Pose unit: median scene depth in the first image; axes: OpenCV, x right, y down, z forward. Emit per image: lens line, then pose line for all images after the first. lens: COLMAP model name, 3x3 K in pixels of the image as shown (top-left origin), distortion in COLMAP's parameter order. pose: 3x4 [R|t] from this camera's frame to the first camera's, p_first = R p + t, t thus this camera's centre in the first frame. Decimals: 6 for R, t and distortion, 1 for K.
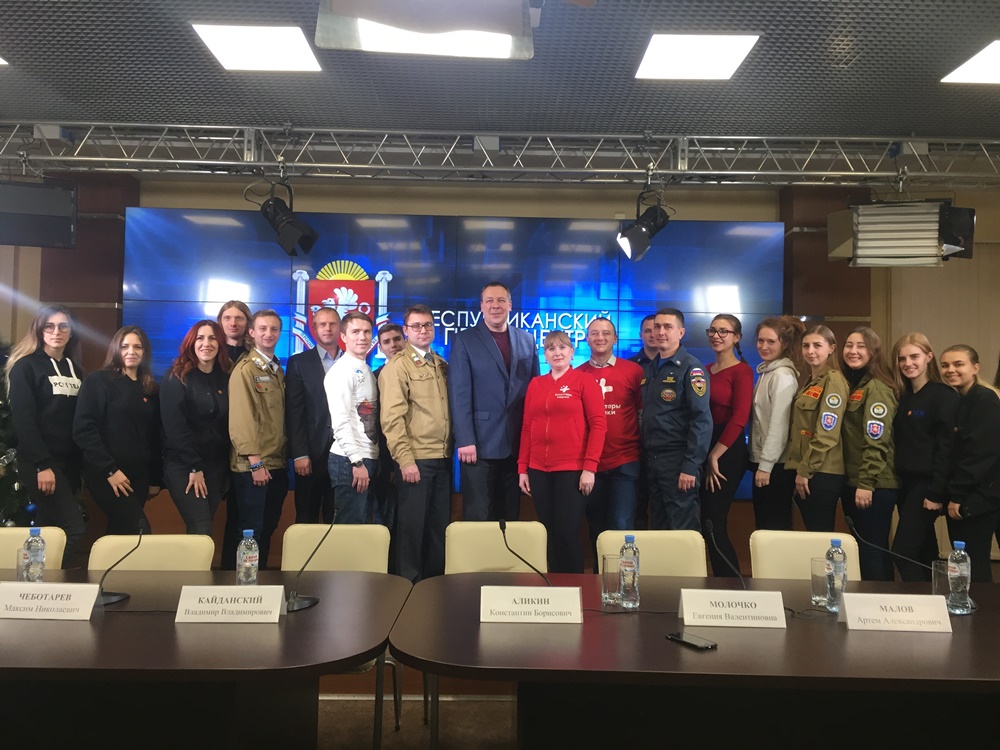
lens RADIAL K [[856.3, 0, 499.2], [0, 856.3, 372.2], [0, 0, 1]] dist [0.087584, -0.108615]
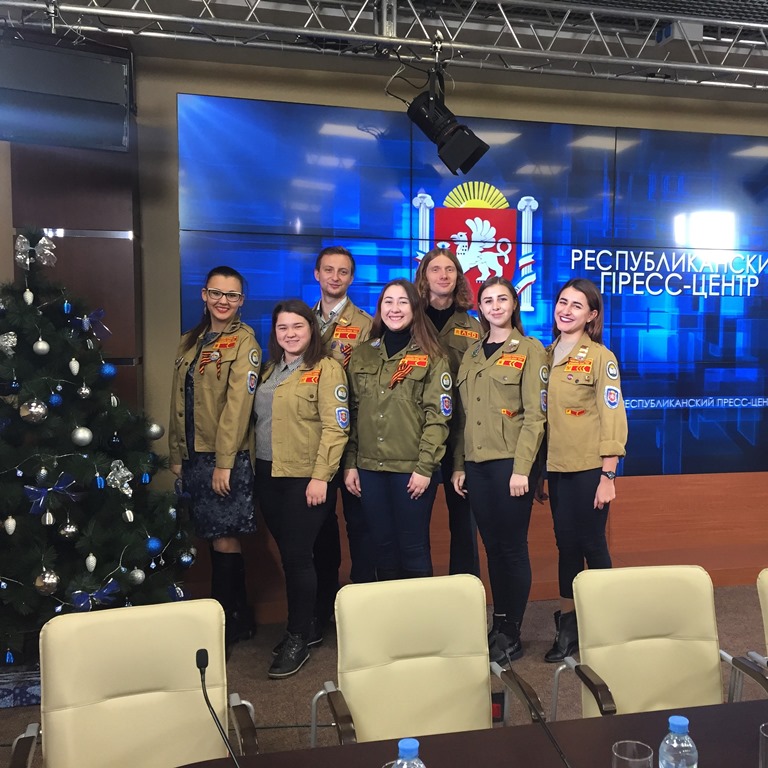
lens RADIAL K [[904.3, 0, 480.6], [0, 904.3, 394.6], [0, 0, 1]] dist [0.076866, 0.000000]
pose [[0.965125, -0.030197, 0.260042, -0.402998], [-0.001465, 0.992686, 0.120713, -0.041218], [-0.261786, -0.116884, 0.958022, 0.214488]]
